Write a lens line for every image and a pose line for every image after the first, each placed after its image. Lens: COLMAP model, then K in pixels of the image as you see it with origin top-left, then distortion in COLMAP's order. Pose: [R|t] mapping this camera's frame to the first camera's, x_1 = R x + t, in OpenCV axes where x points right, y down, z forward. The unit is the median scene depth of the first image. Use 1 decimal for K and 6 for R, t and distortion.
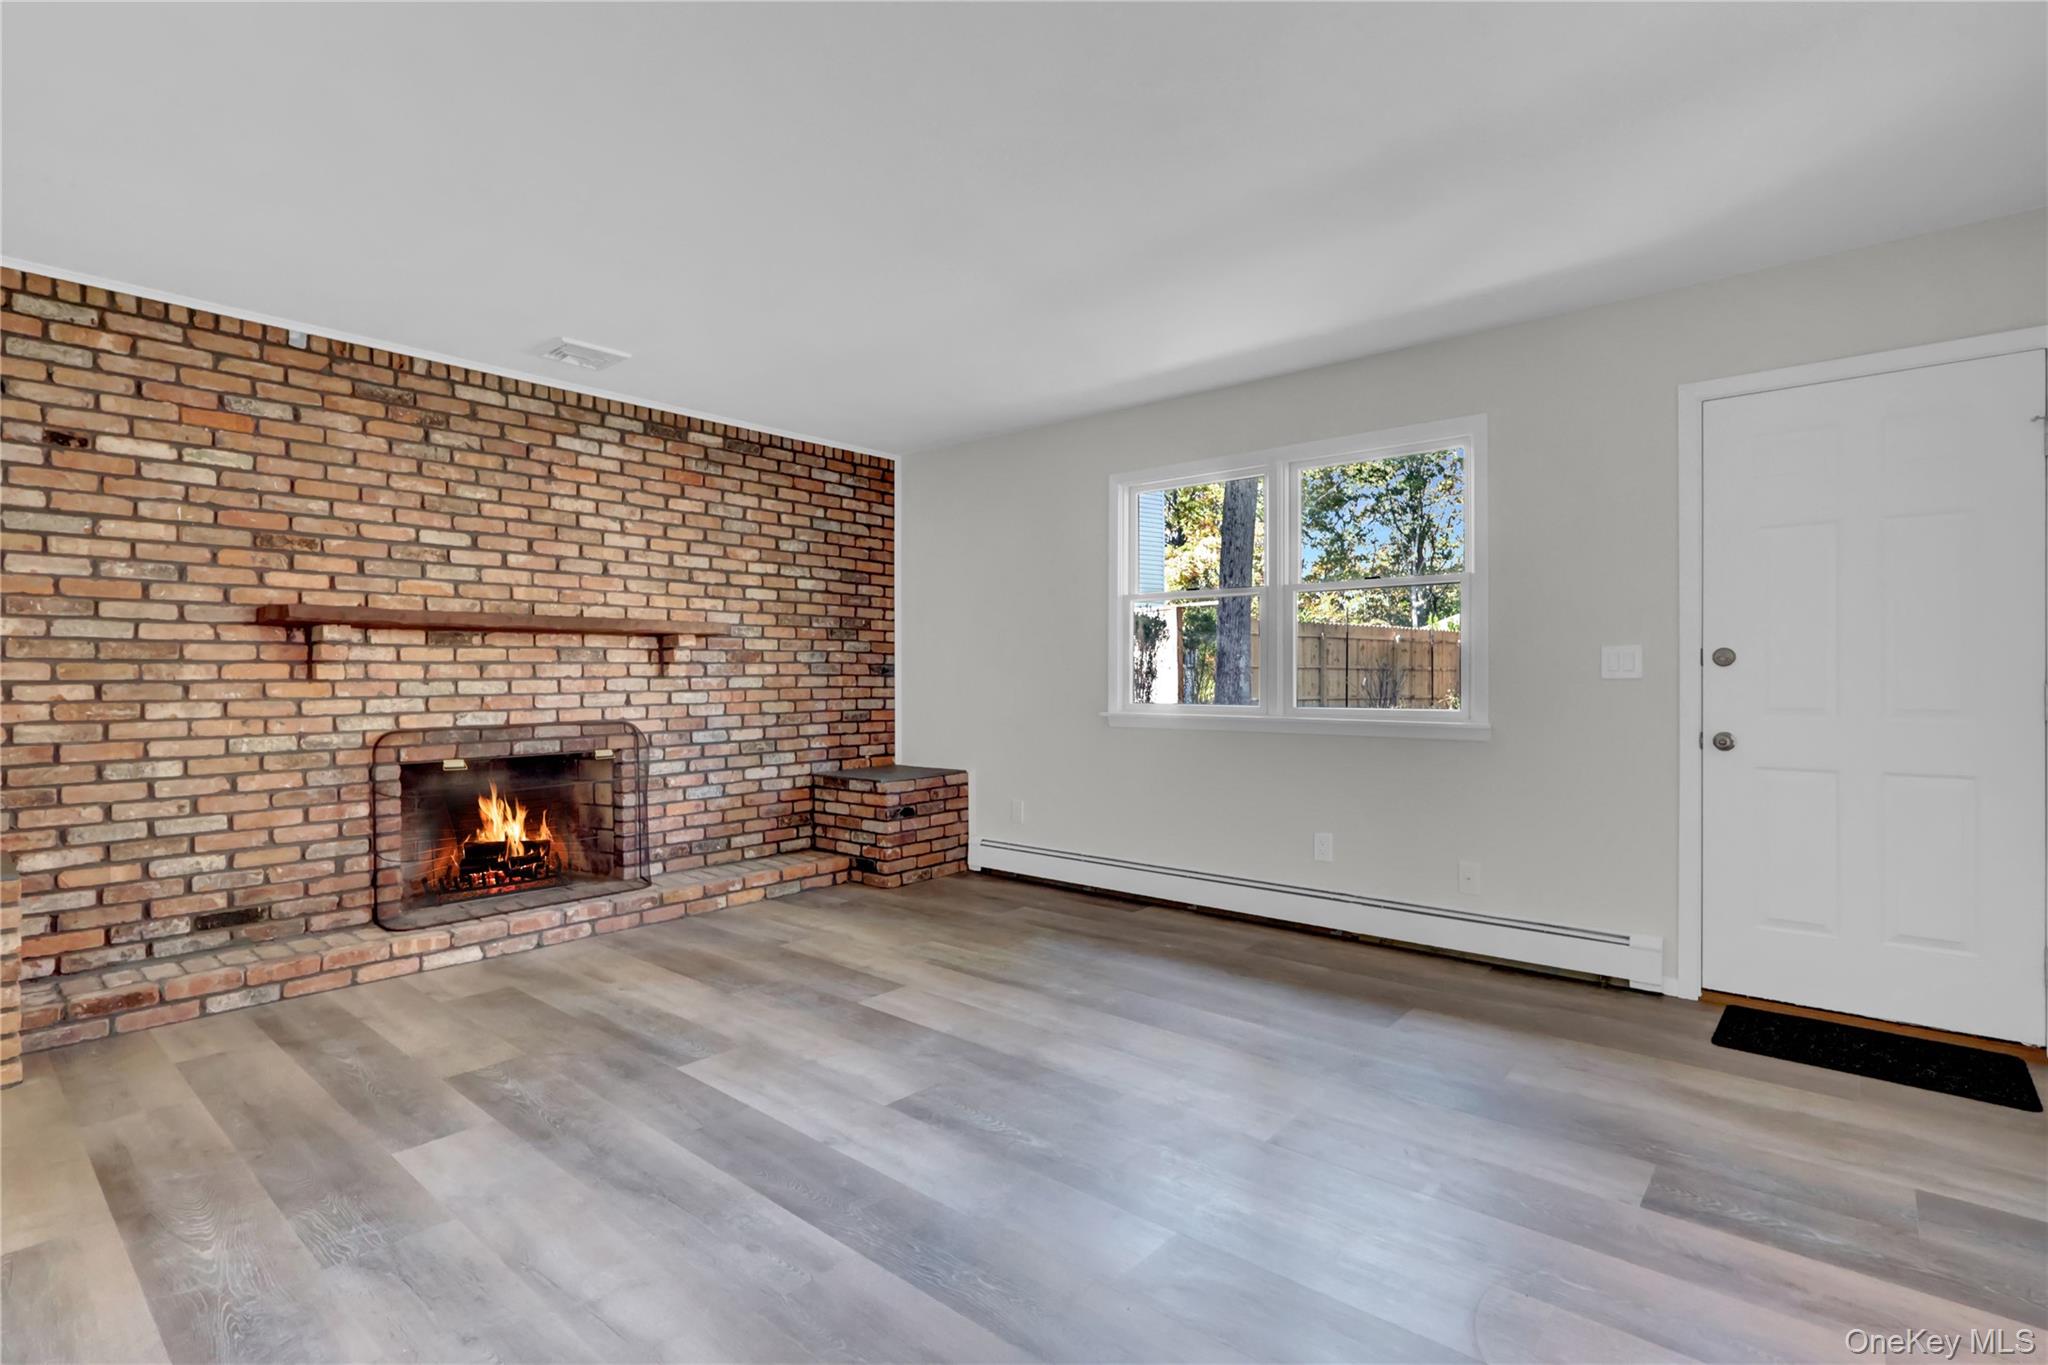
lens RADIAL K [[945.3, 0, 1027.5], [0, 945.3, 670.5], [0, 0, 1]] dist [-0.001547, 0.000018]
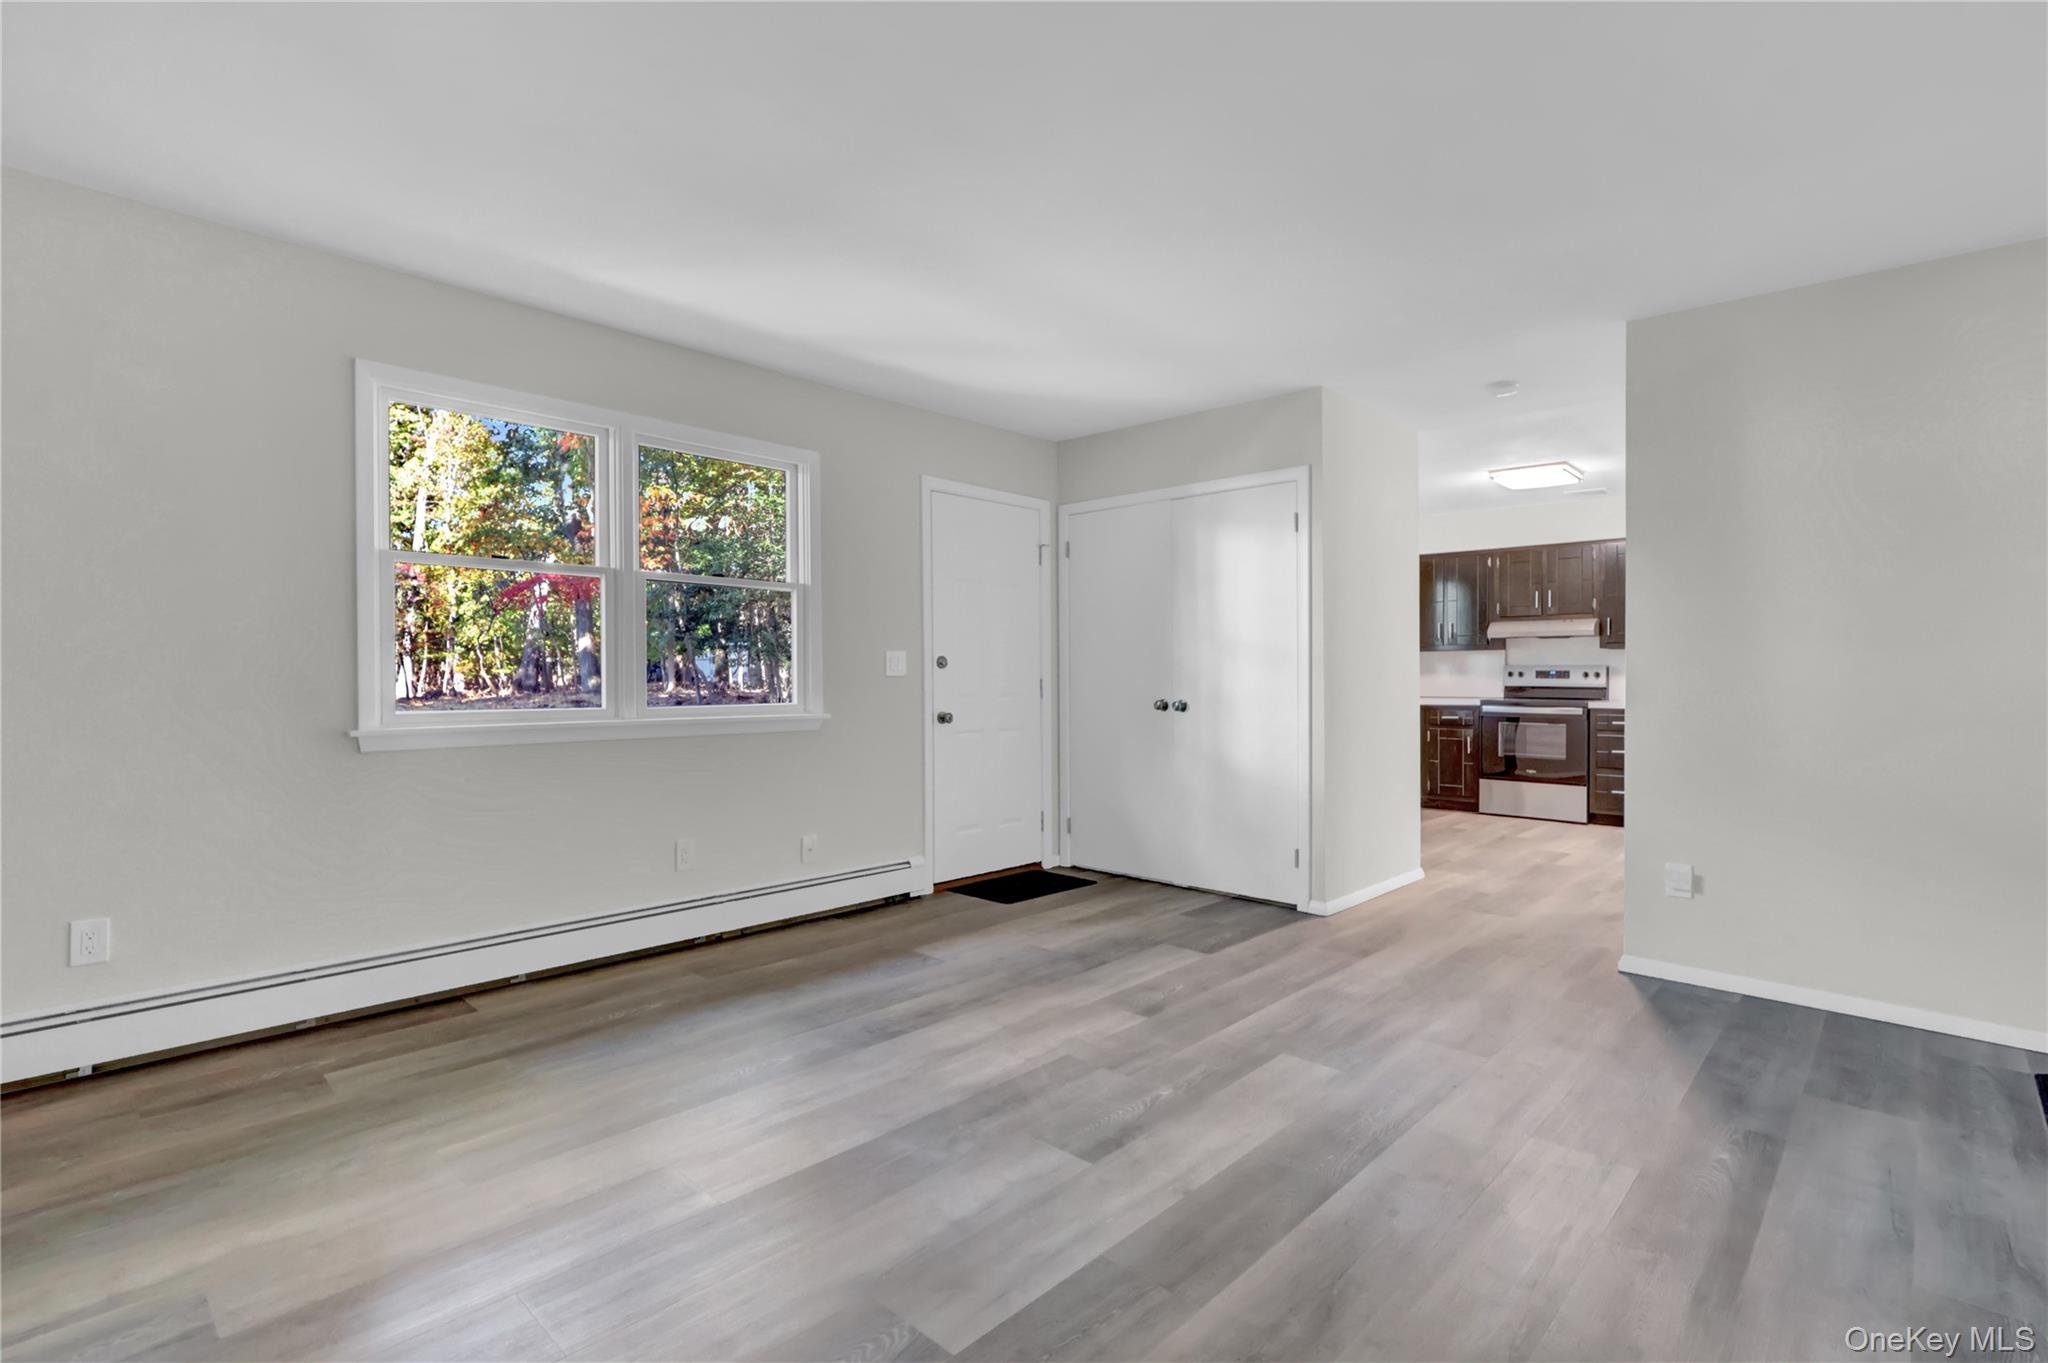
lens RADIAL K [[945.3, 0, 1039.6], [0, 945.3, 672.9], [0, 0, 1]] dist [-0.001547, 0.000018]
pose [[0.061777, 0.003512, 0.998084, -0.751419], [-0.006996, 0.999971, -0.003086, 0.006868], [-0.998065, -0.006792, 0.061800, 0.730387]]
